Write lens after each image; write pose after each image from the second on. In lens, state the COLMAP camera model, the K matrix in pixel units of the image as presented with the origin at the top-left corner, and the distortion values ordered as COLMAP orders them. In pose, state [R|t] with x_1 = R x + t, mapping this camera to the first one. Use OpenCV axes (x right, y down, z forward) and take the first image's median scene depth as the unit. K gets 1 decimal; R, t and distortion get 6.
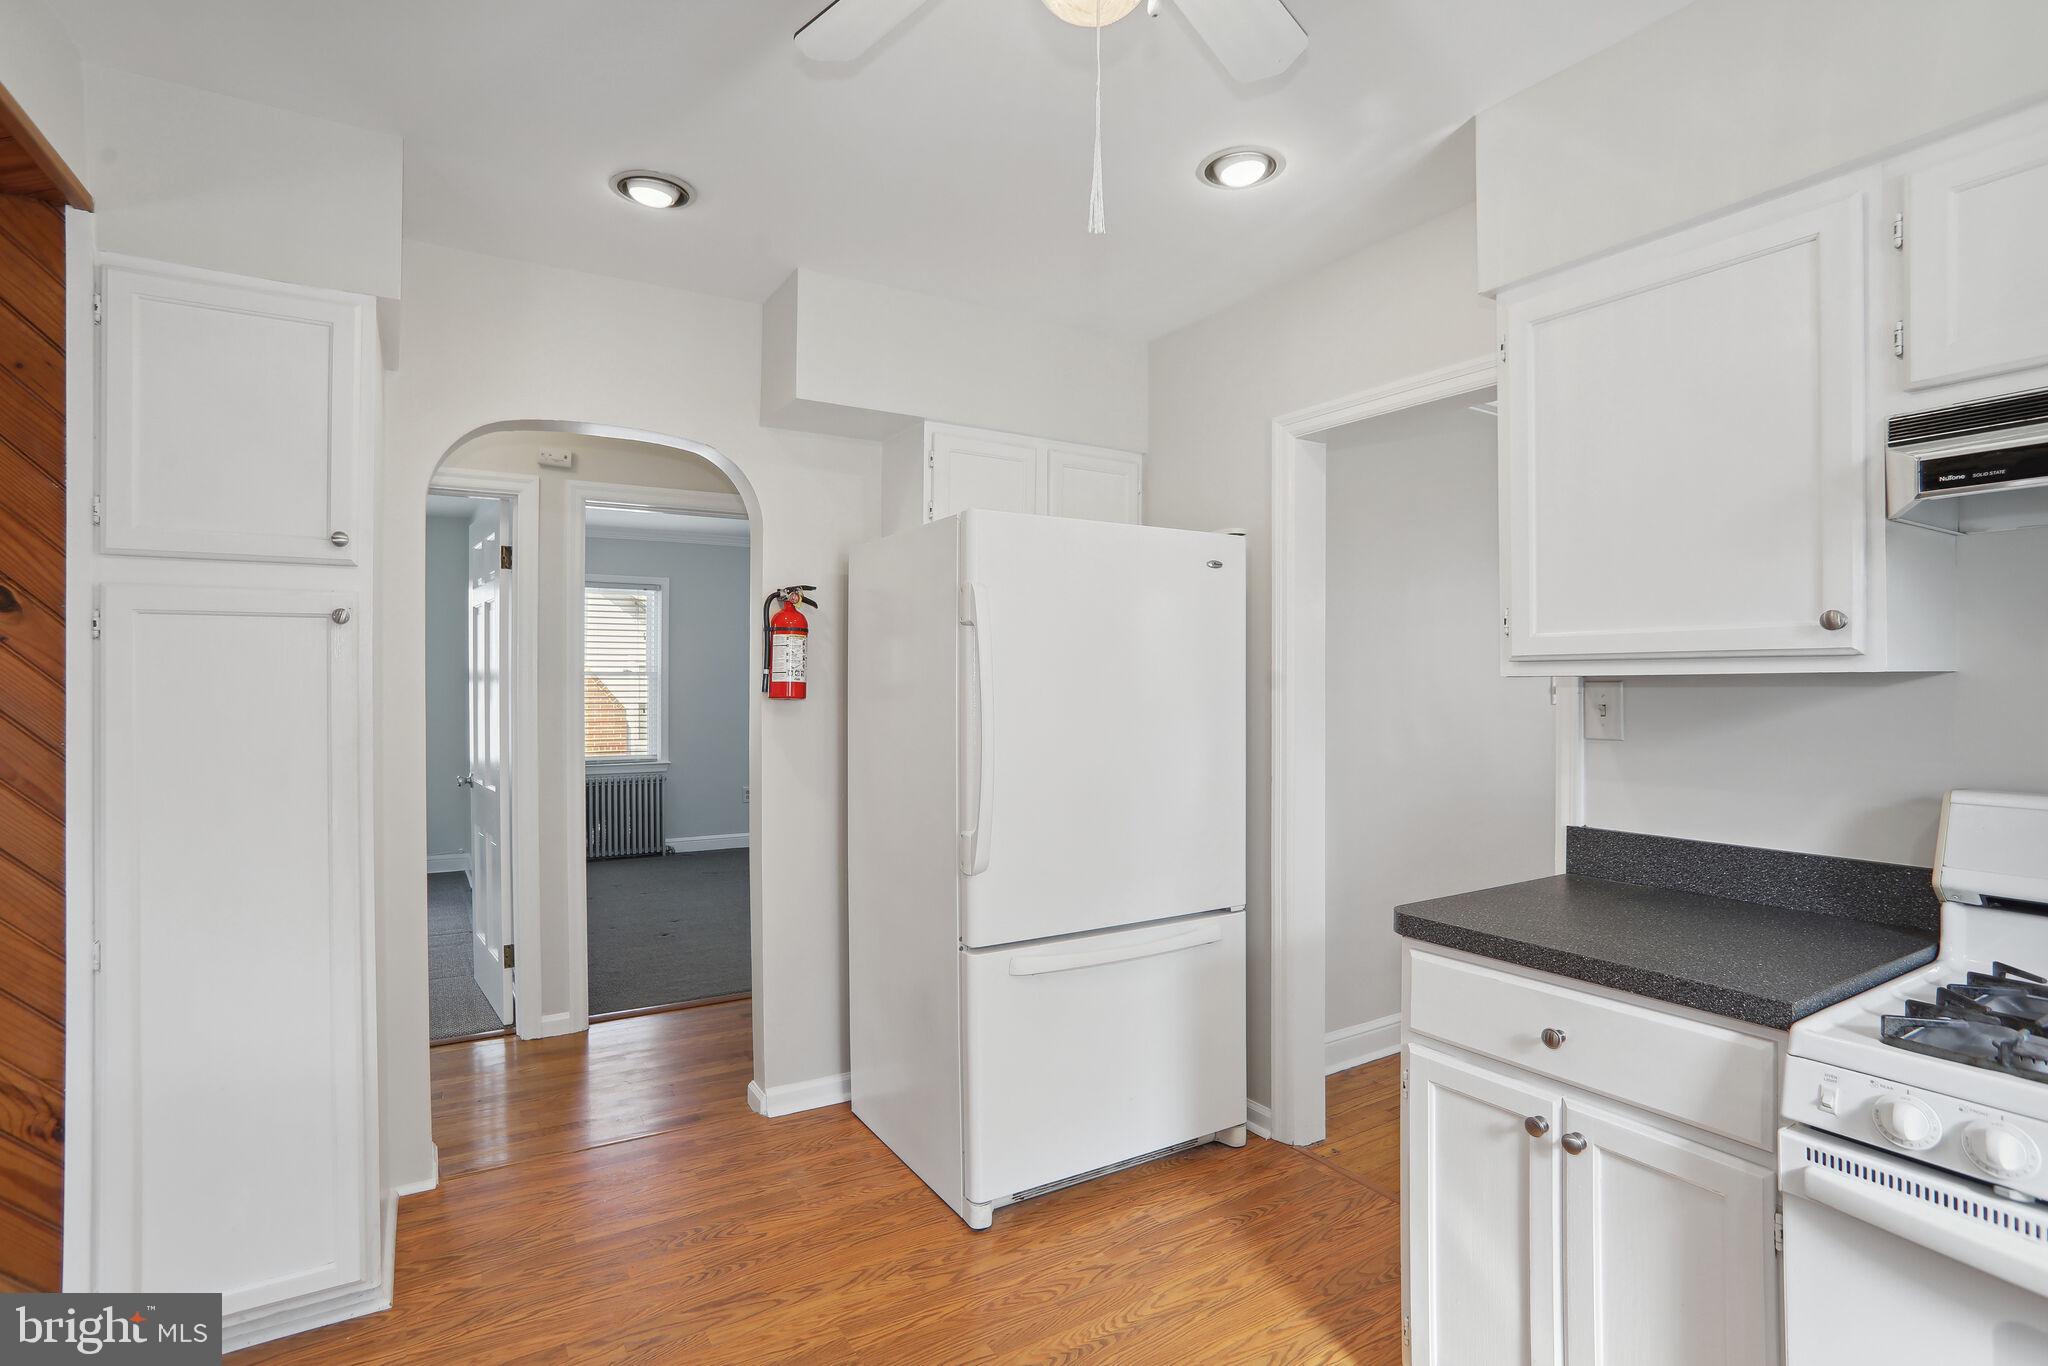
lens RADIAL K [[1000.6, 0, 976.8], [0, 1000.6, 678.8], [0, 0, 1]] dist [0.000746, 0.000497]
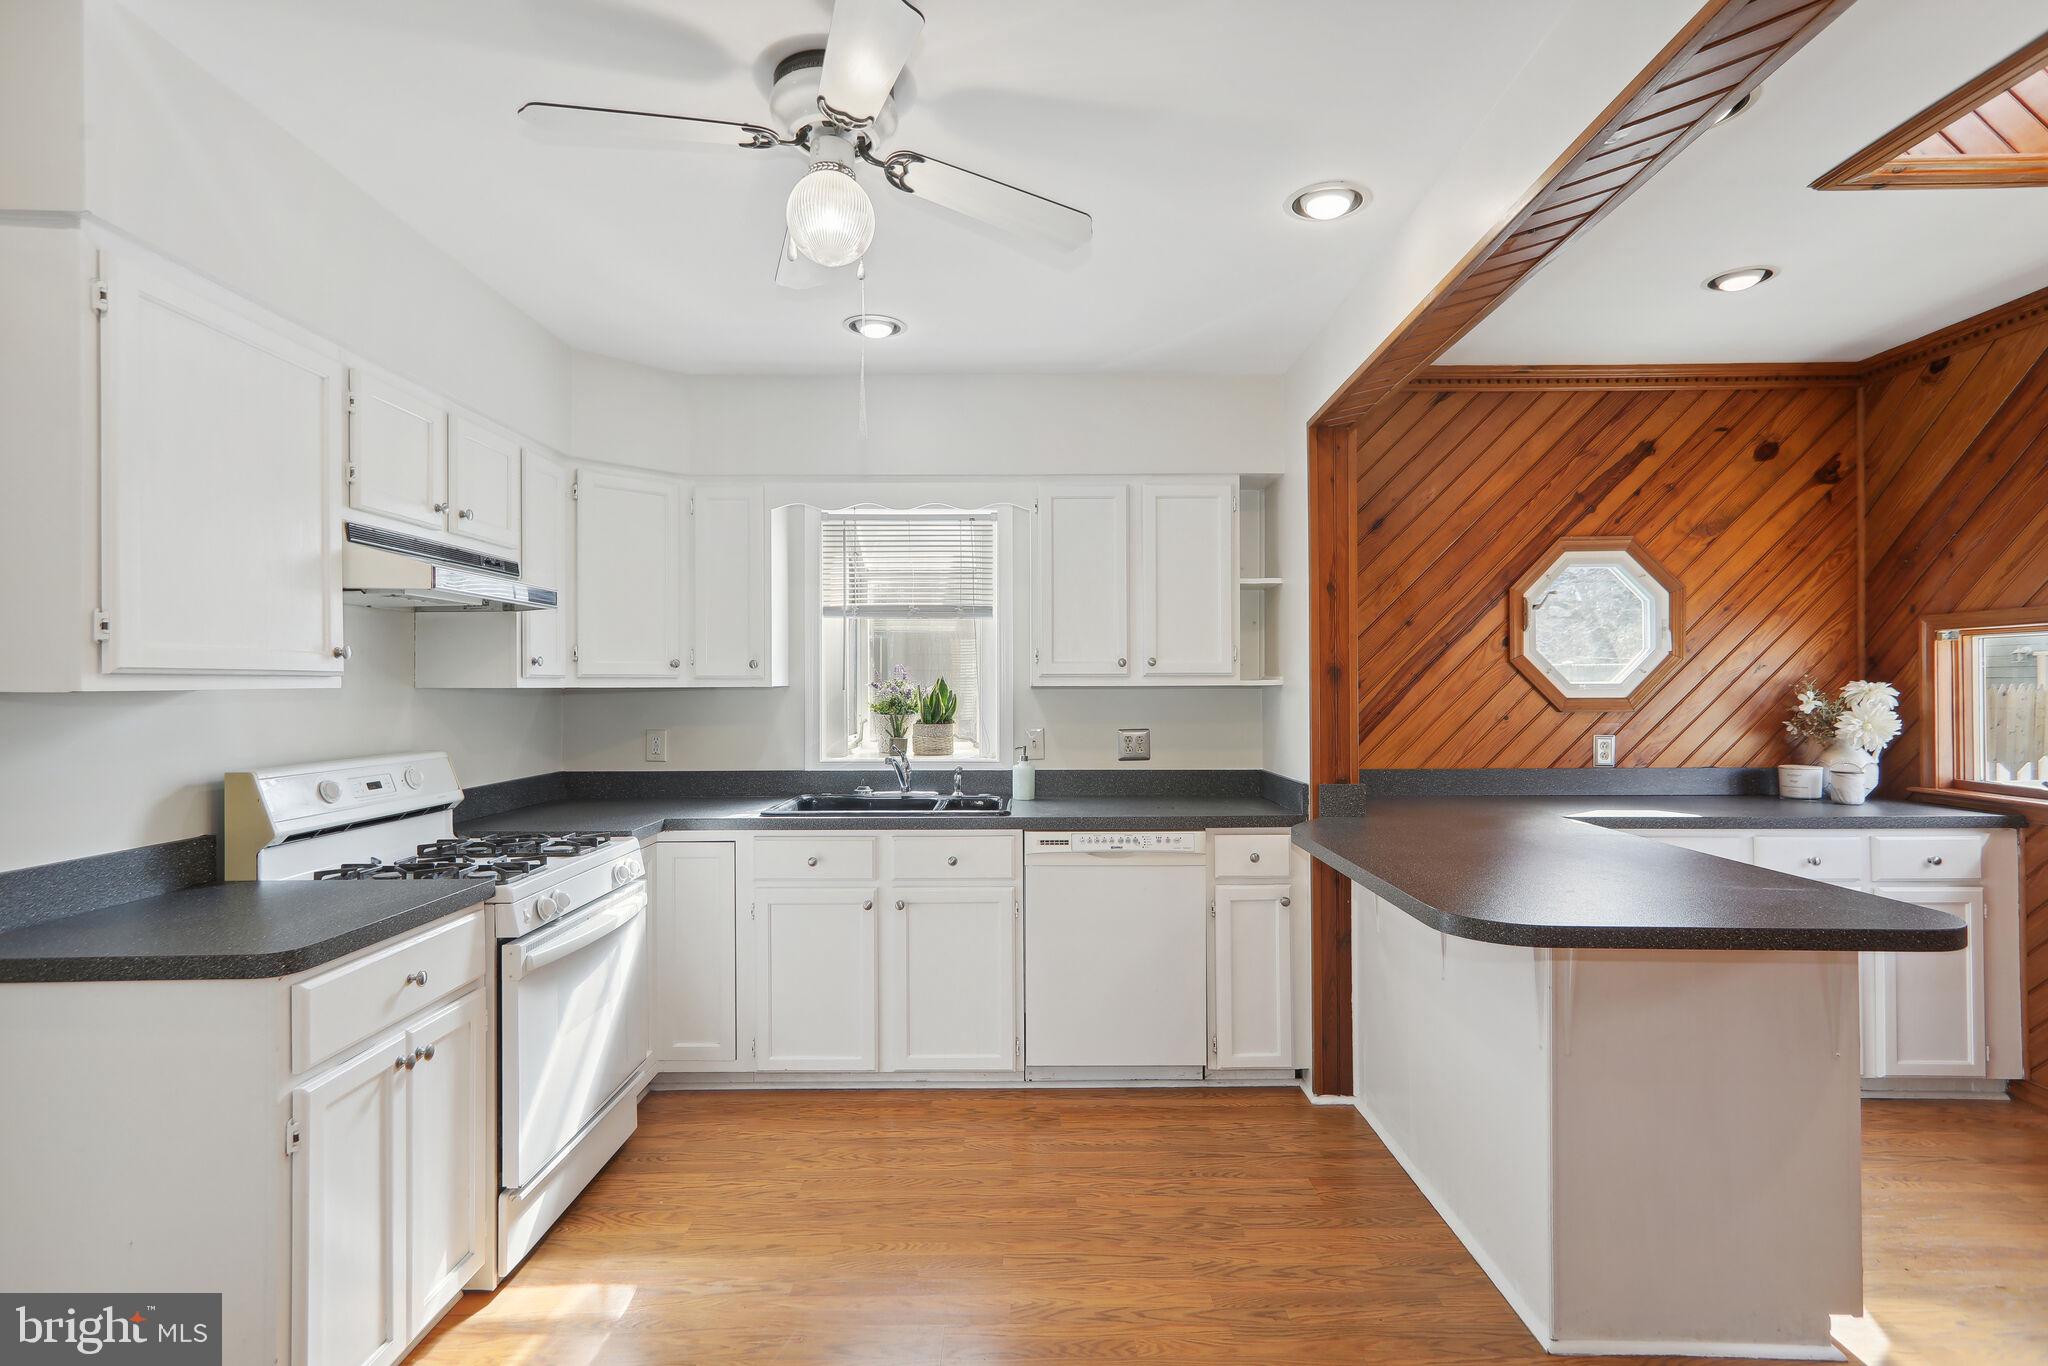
lens RADIAL K [[990.1, 0, 1025.3], [0, 990.1, 680.6], [0, 0, 1]] dist [-0.011480, 0.019995]
pose [[-0.862238, 0.018090, 0.506180, -0.681462], [0.014935, 0.999836, -0.010291, 0.013431], [-0.506283, -0.001313, -0.862366, 1.636070]]
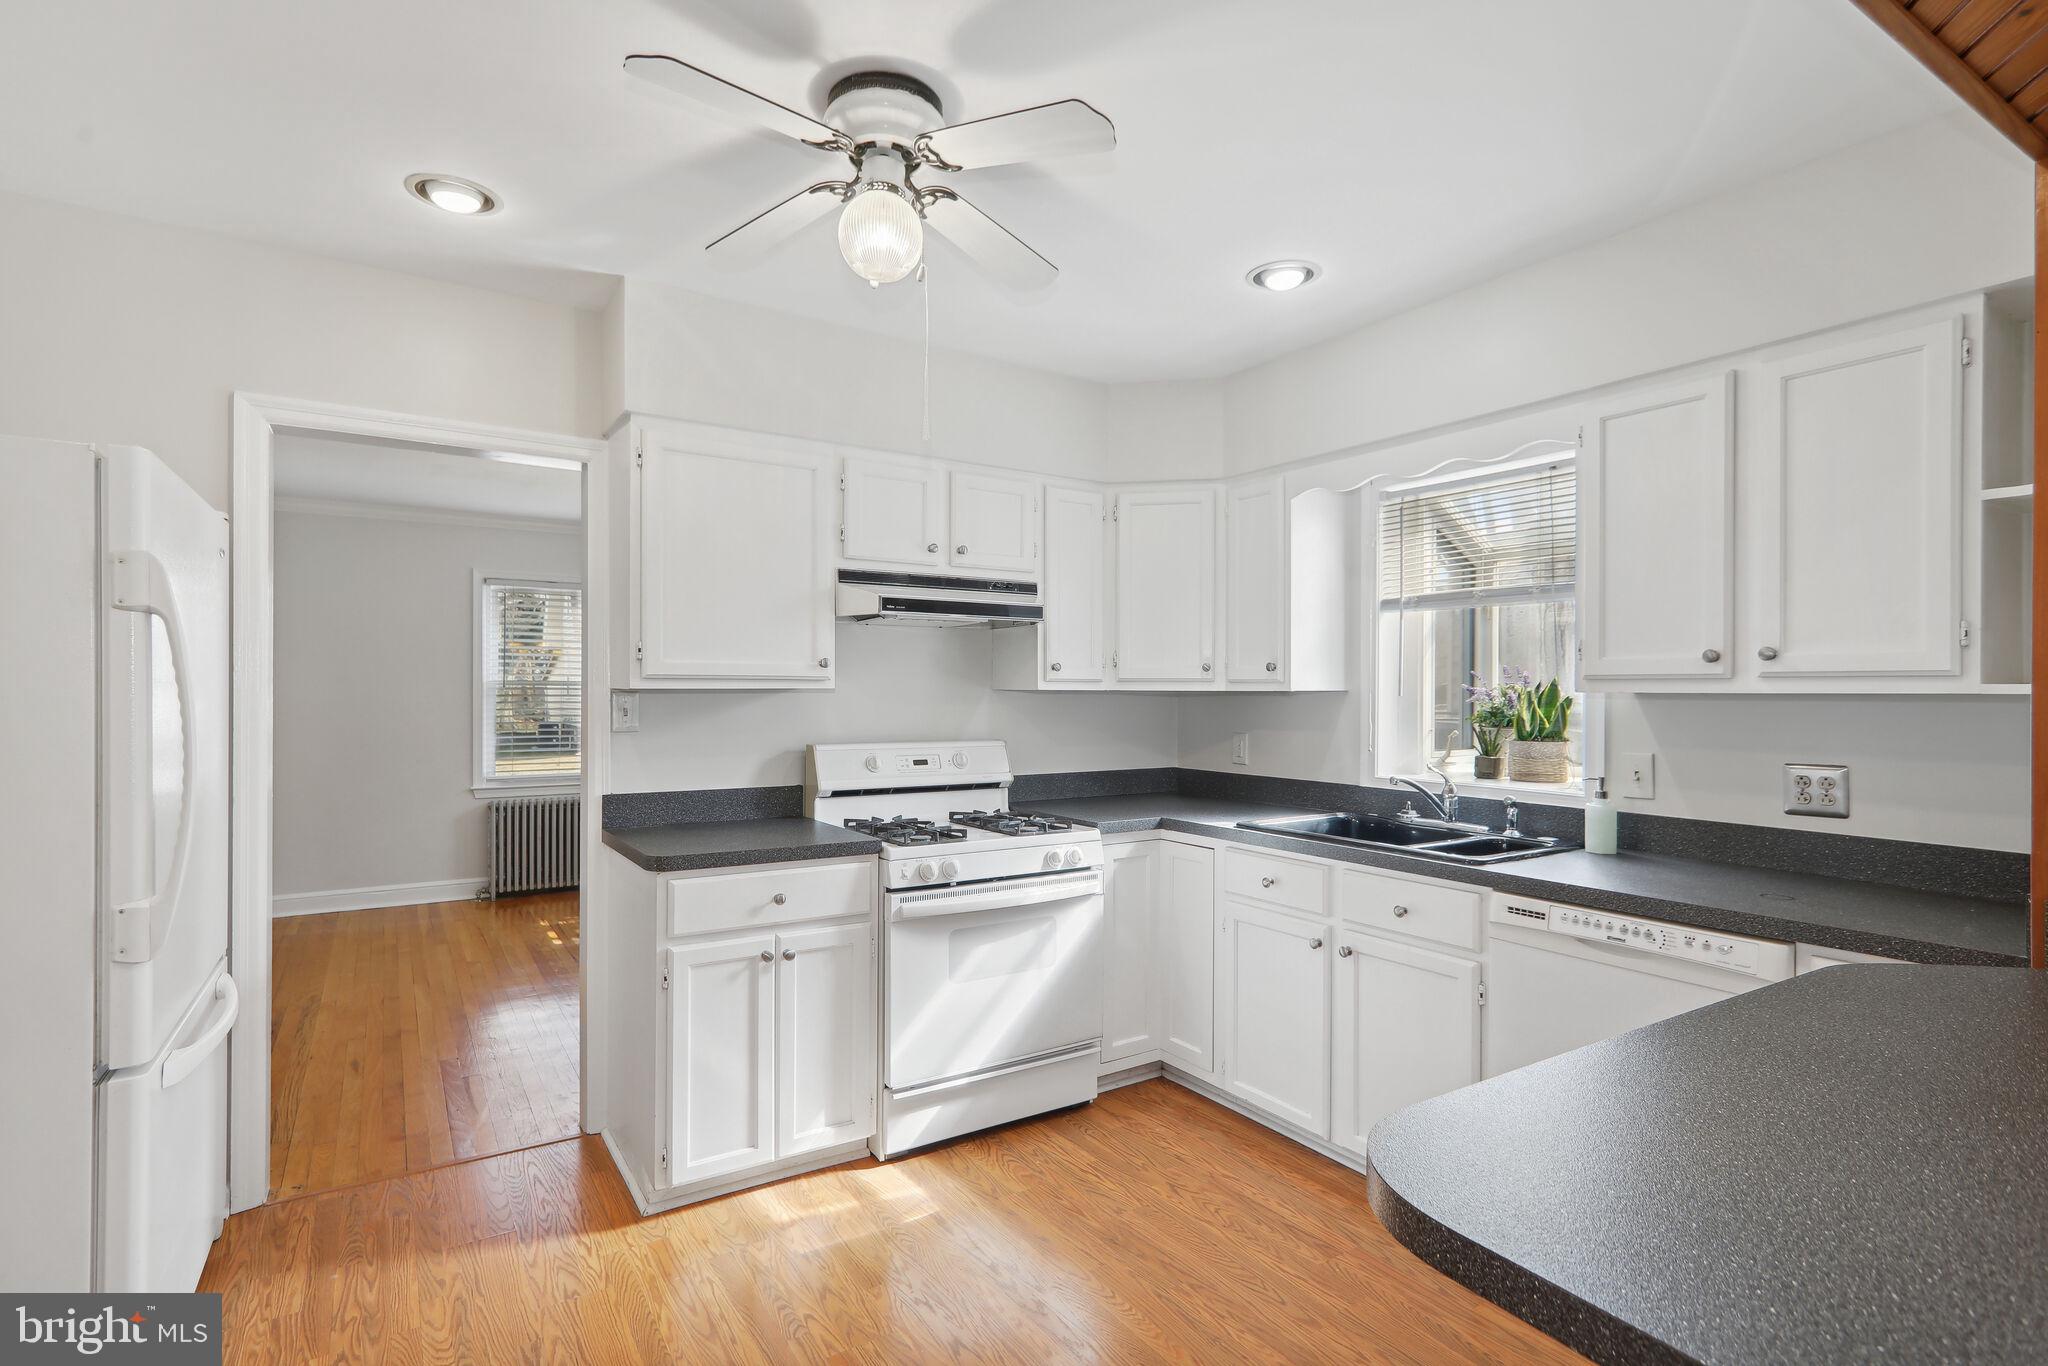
lens RADIAL K [[988.5, 0, 1024.4], [0, 988.5, 692.5], [0, 0, 1]] dist [0.001502, 0.001094]
pose [[-0.045981, 0.010556, 0.998887, -1.103568], [-0.002818, 0.999939, -0.010697, 0.023060], [-0.998938, -0.003307, -0.045949, 0.645019]]
